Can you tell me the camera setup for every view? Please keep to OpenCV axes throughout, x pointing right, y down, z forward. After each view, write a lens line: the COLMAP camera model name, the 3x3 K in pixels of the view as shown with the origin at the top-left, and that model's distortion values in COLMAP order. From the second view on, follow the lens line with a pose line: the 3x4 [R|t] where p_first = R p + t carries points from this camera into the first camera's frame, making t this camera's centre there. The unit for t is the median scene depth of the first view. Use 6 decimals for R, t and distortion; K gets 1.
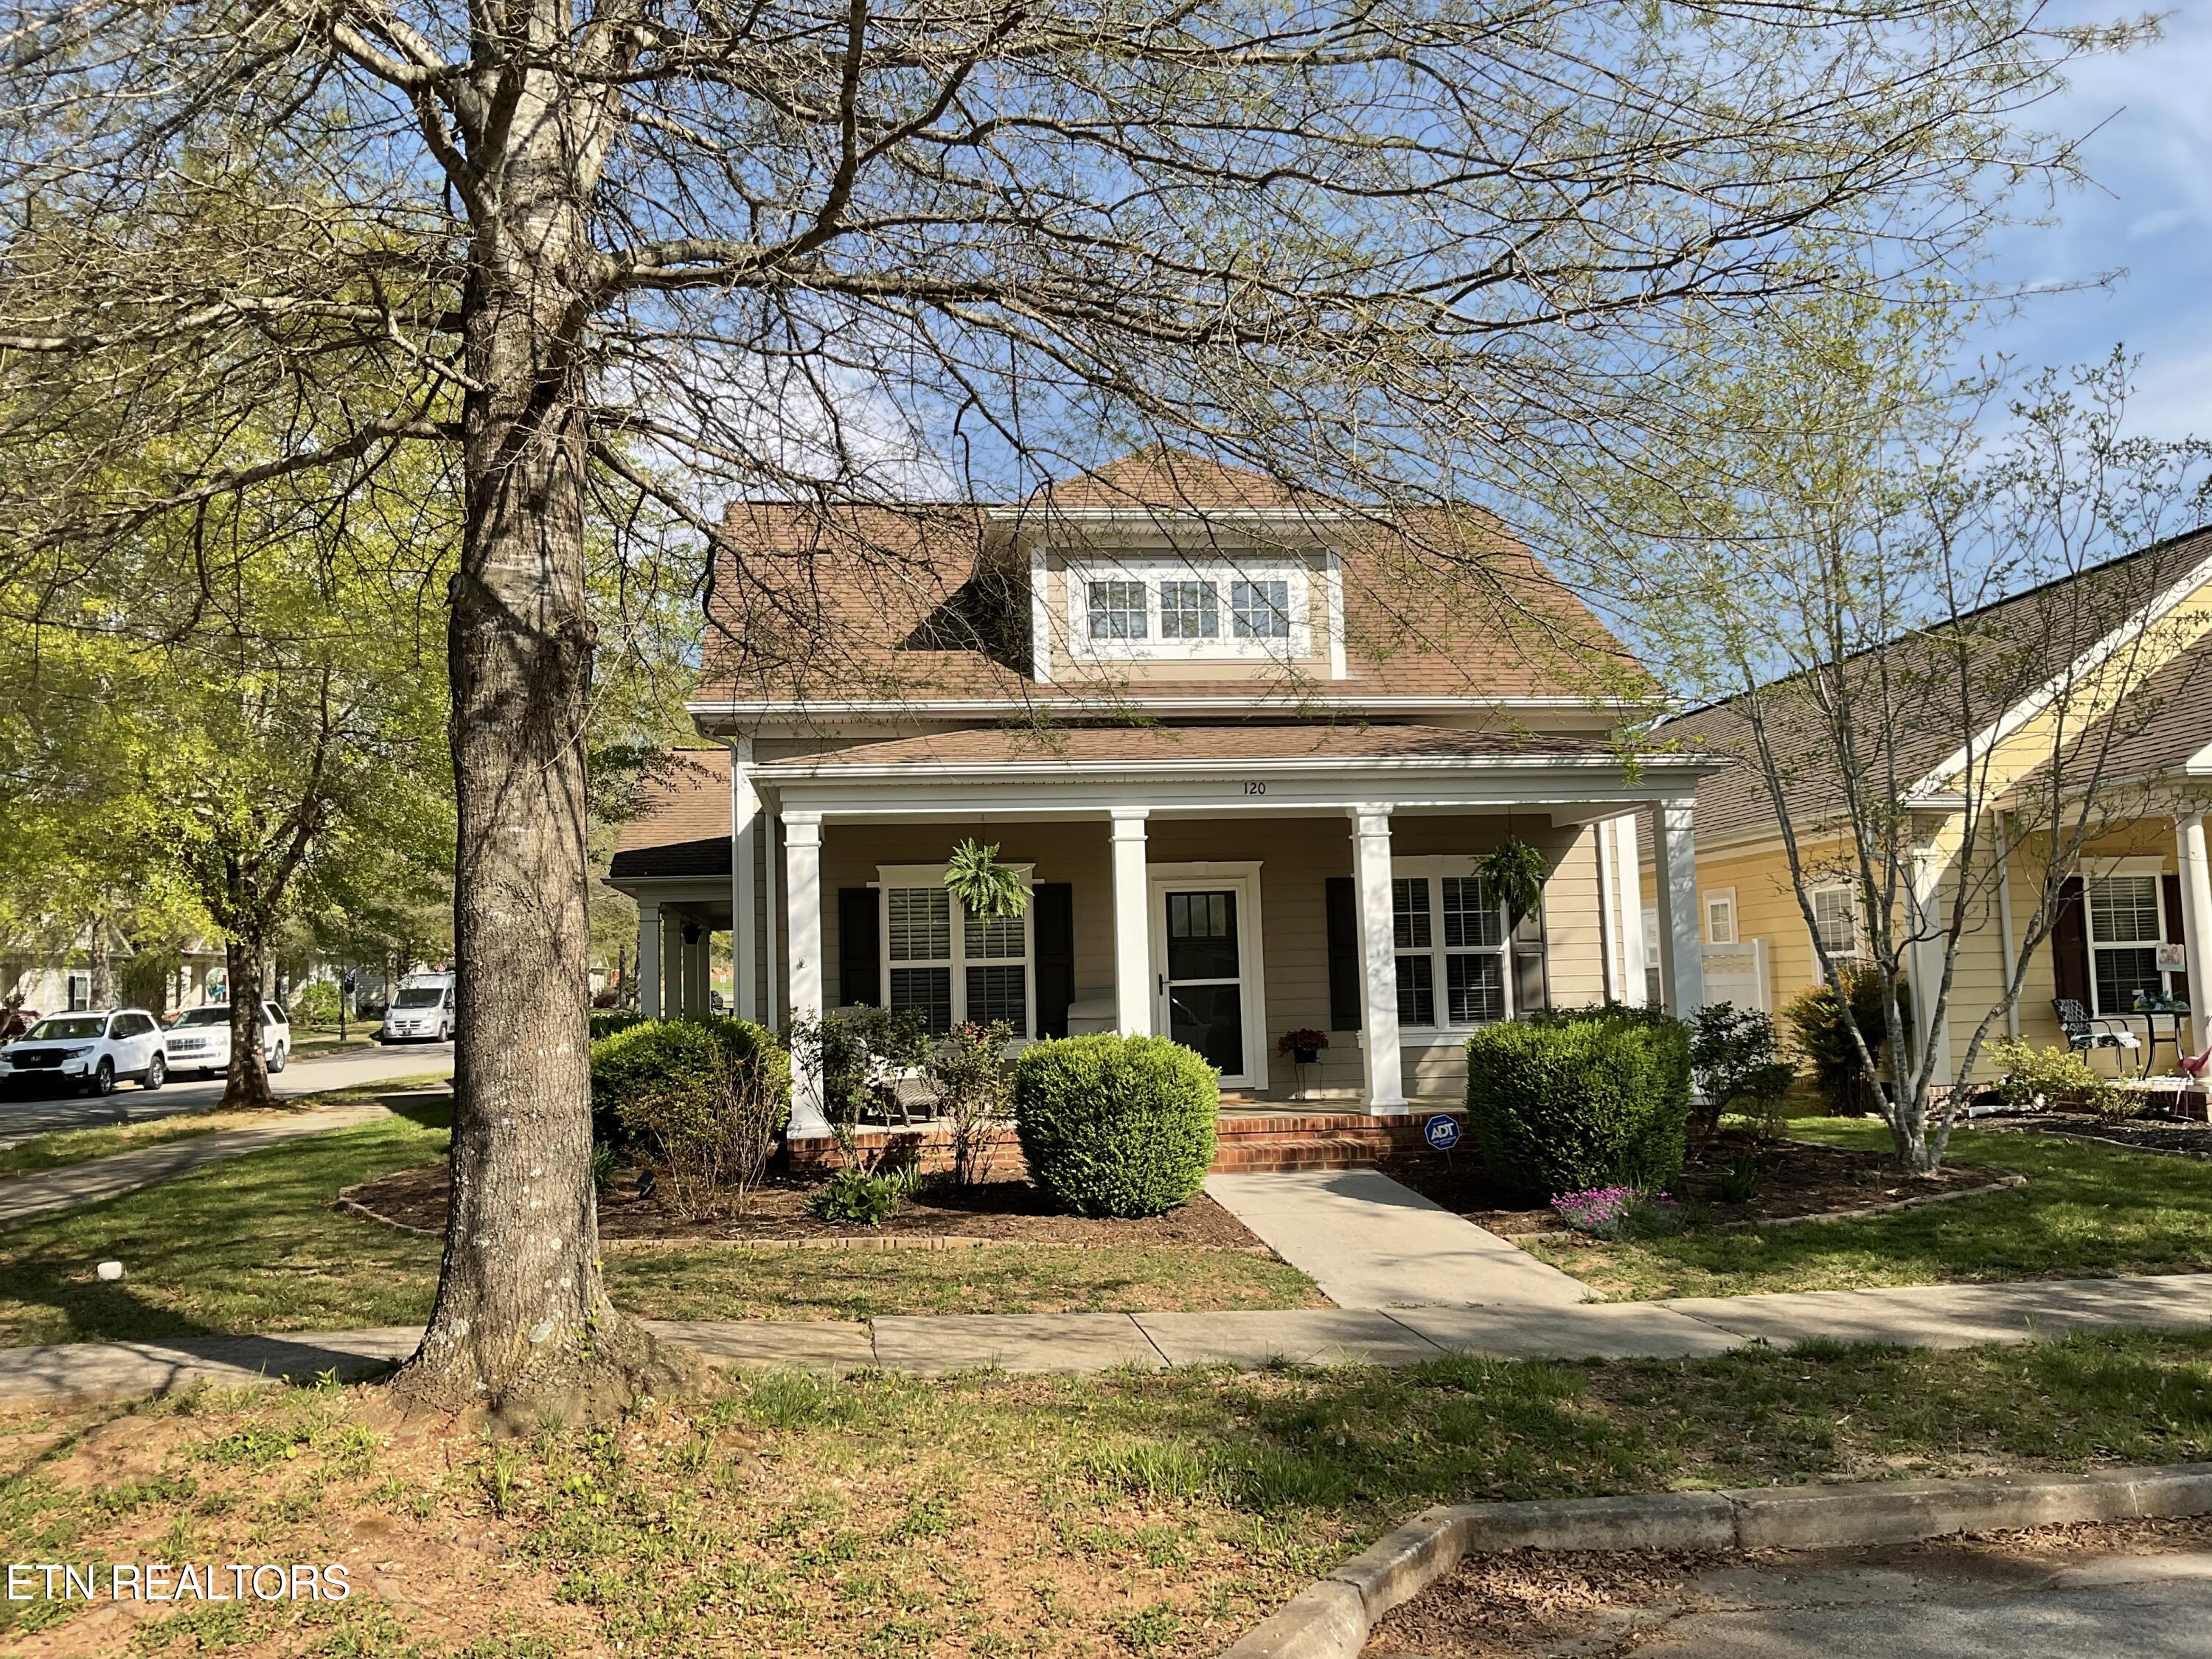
lens RADIAL K [[1861.2, 0, 1065.6], [0, 1861.2, 830.6], [0, 0, 1]] dist [0.044049, -0.002304]
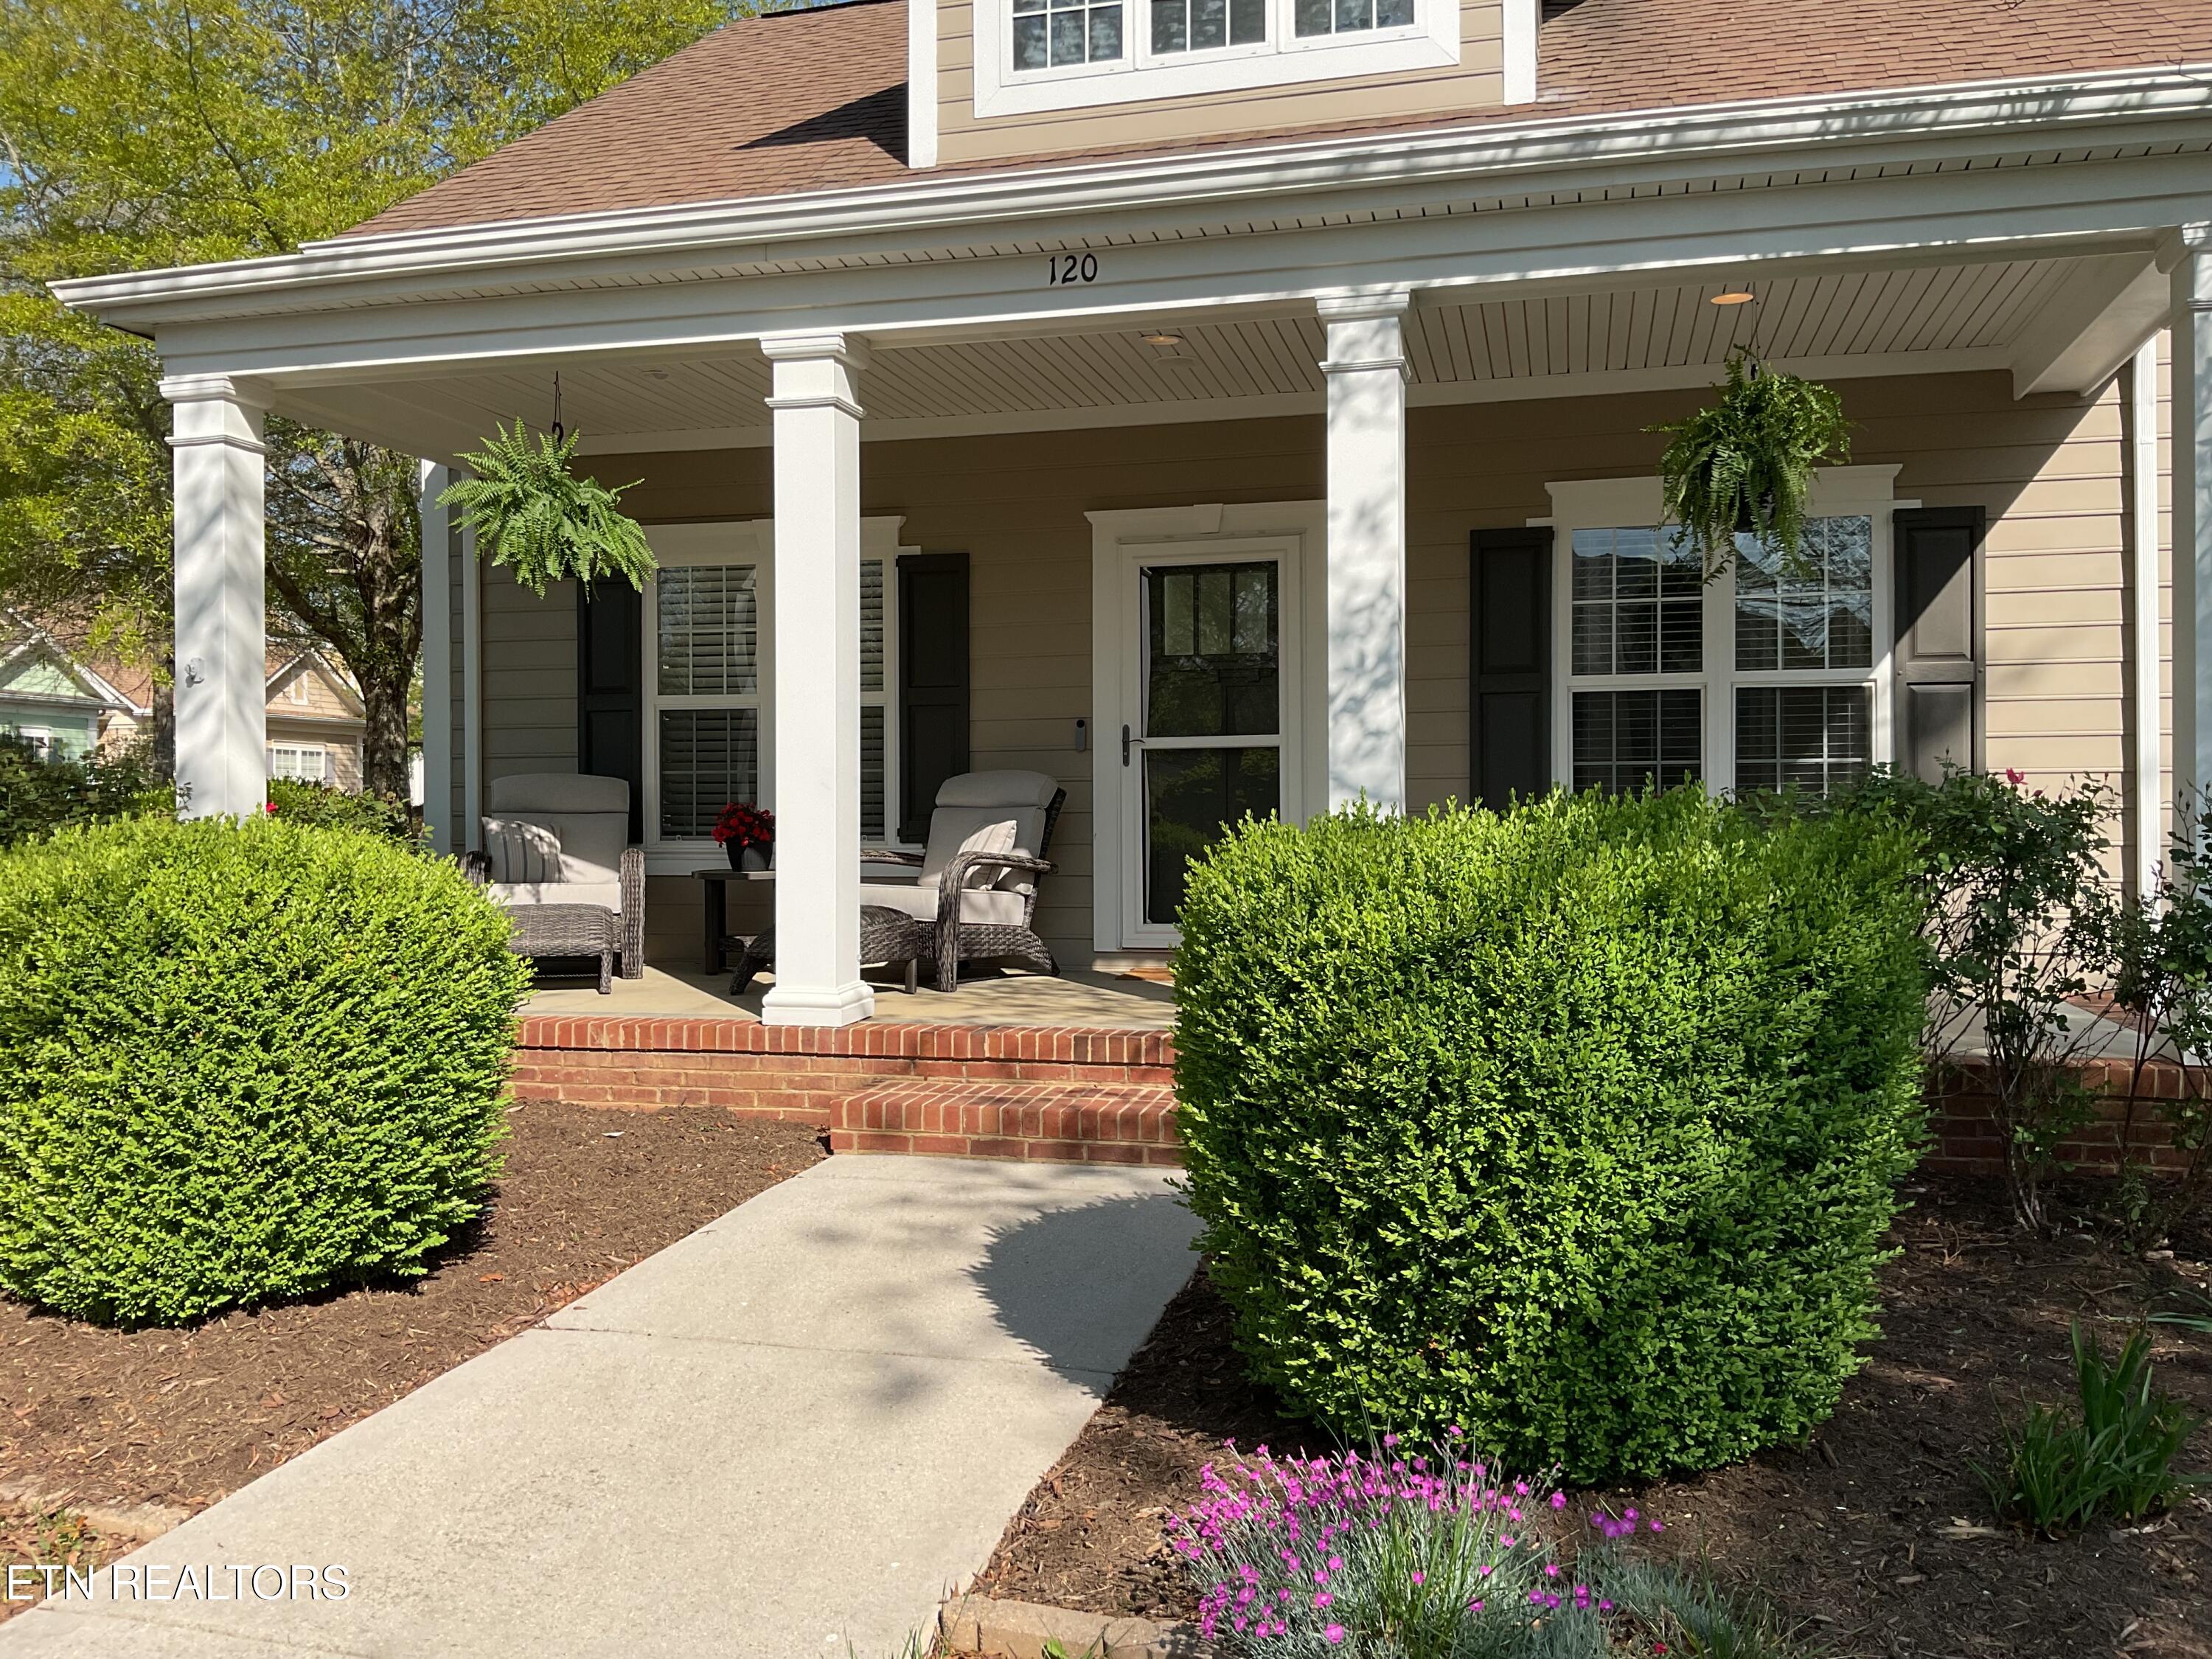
lens RADIAL K [[1806.3, 0, 1100.0], [0, 1806.3, 851.8], [0, 0, 1]] dist [0.040768, -0.003367]
pose [[0.924753, 0.033387, -0.379100, 0.232398], [0.009773, 0.993732, 0.111358, 0.055163], [0.380442, -0.106683, 0.918631, 0.523302]]
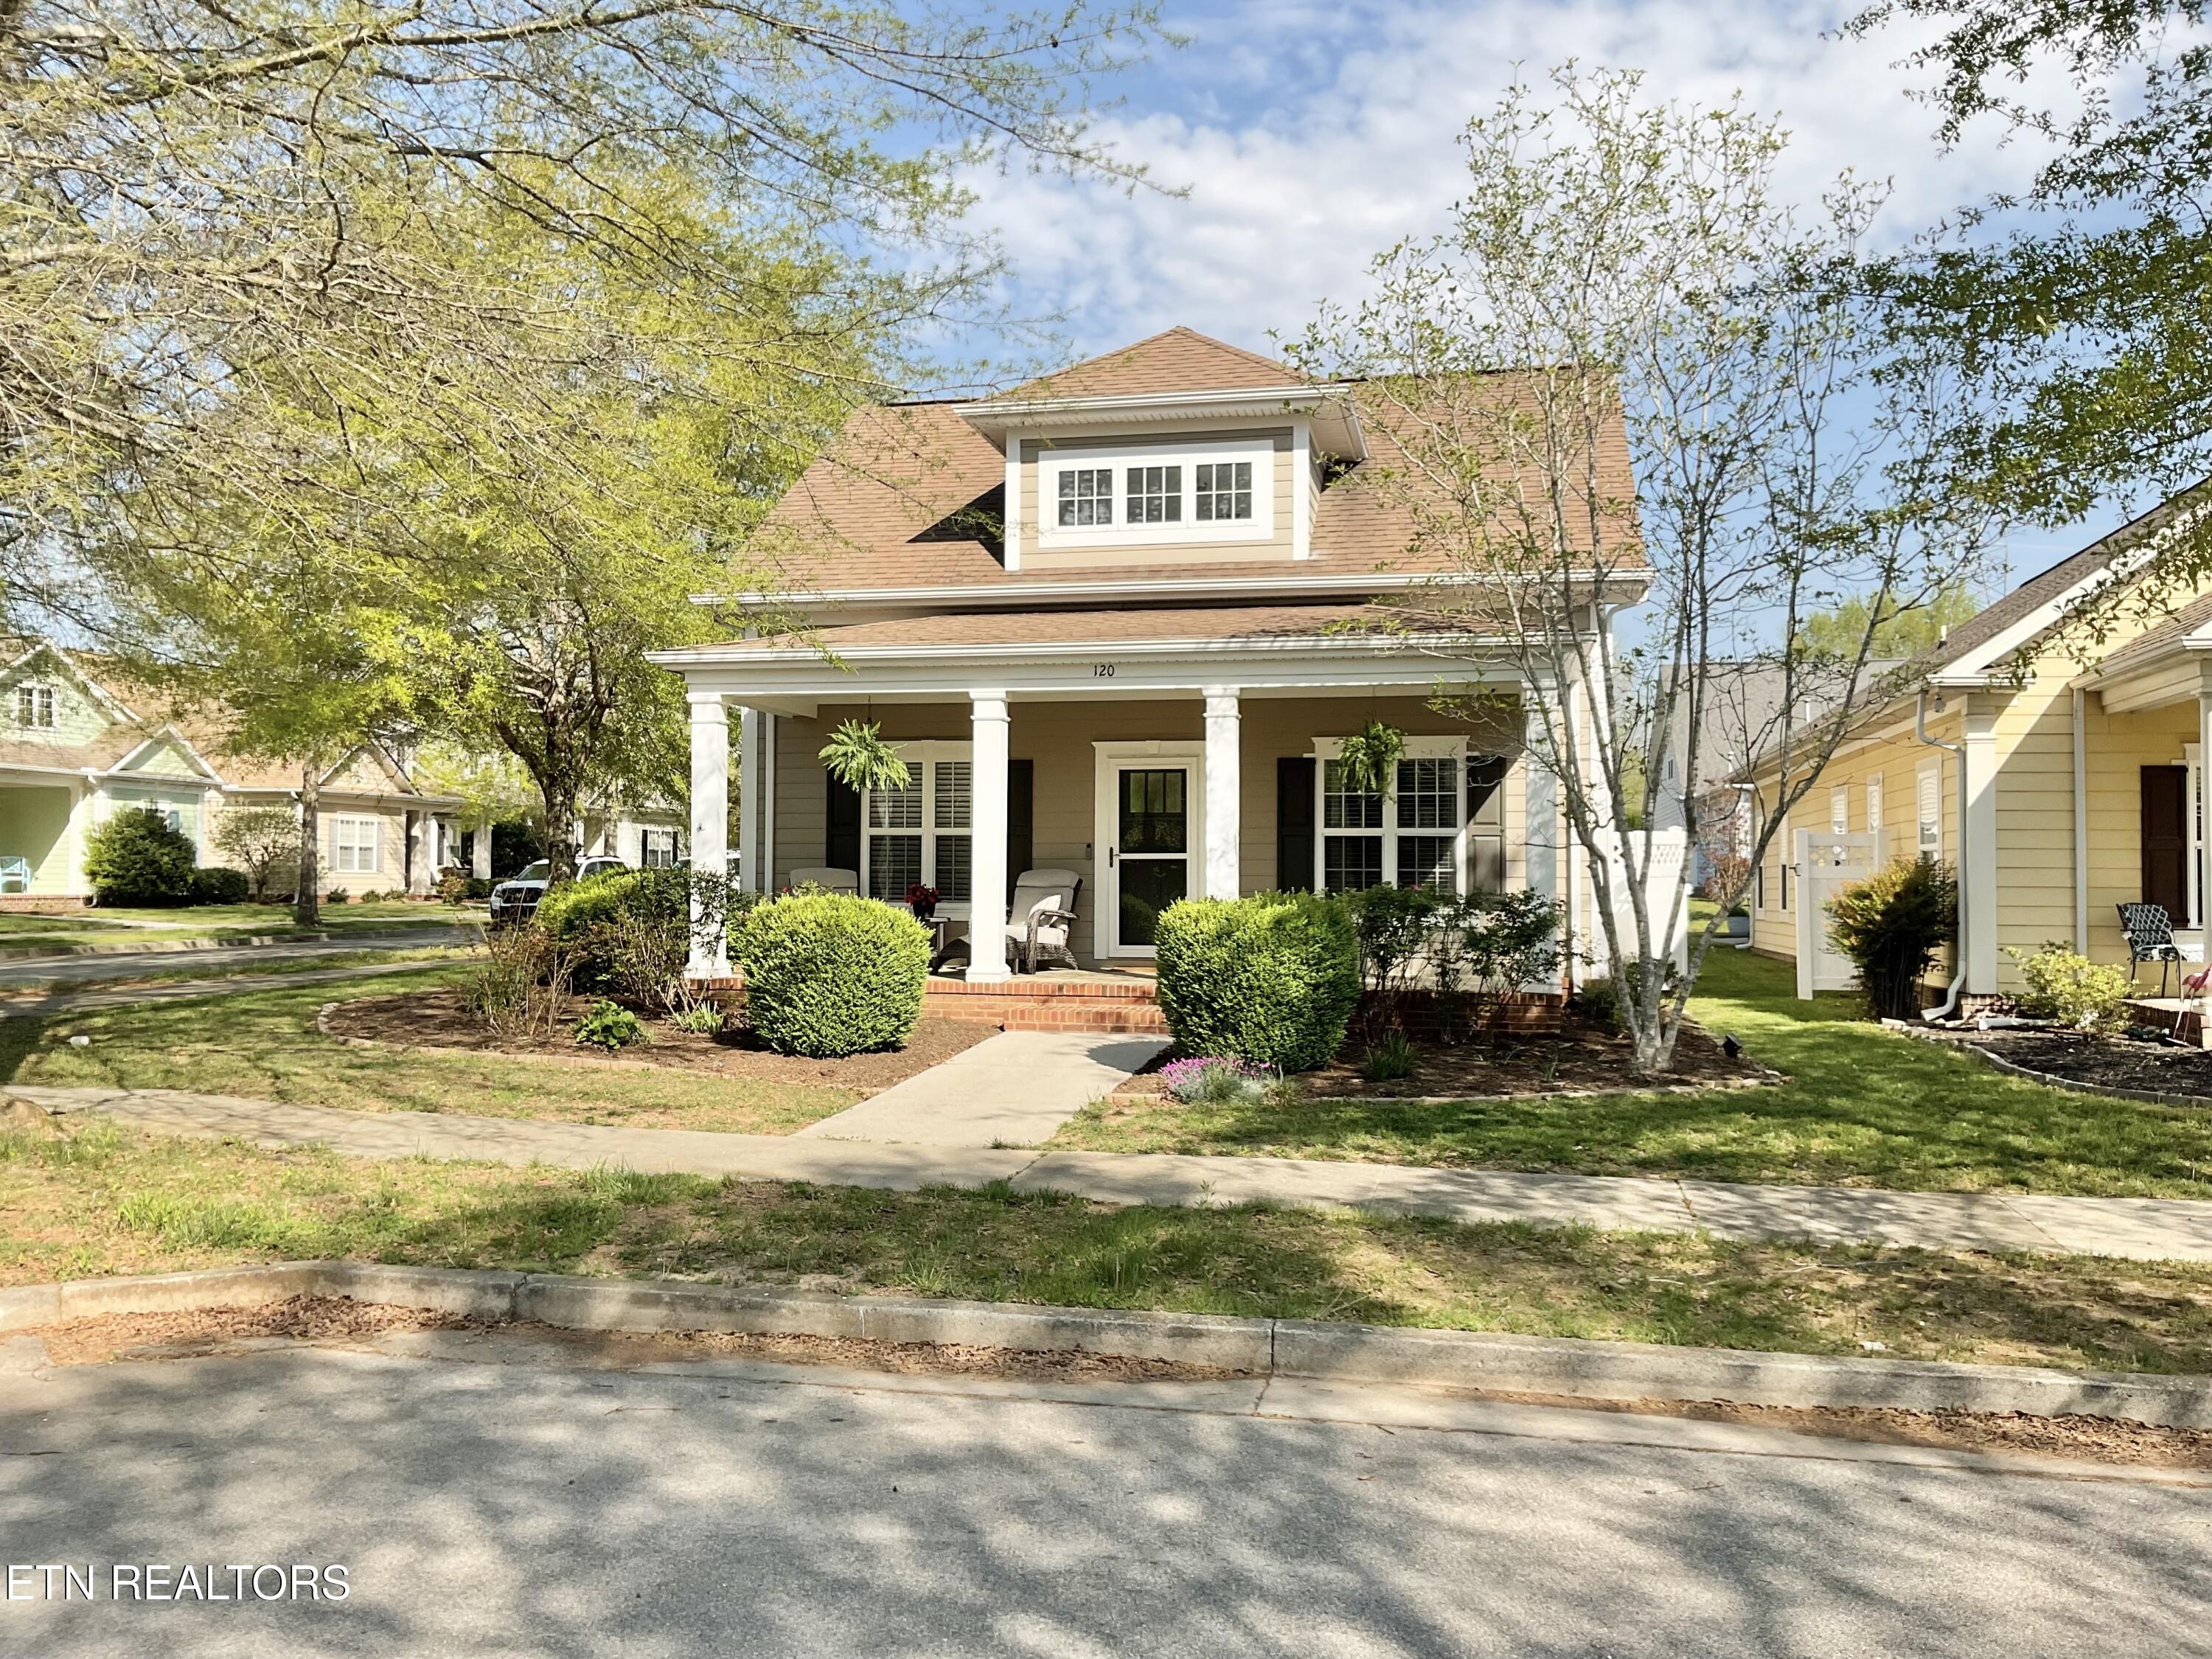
lens RADIAL K [[1861.2, 0, 1065.6], [0, 1861.2, 830.6], [0, 0, 1]] dist [0.044049, -0.002304]
pose [[0.936923, 0.025197, -0.348627, 0.386192], [-0.001600, 0.997697, 0.067808, -0.003418], [0.349533, -0.062973, 0.934805, 0.009805]]
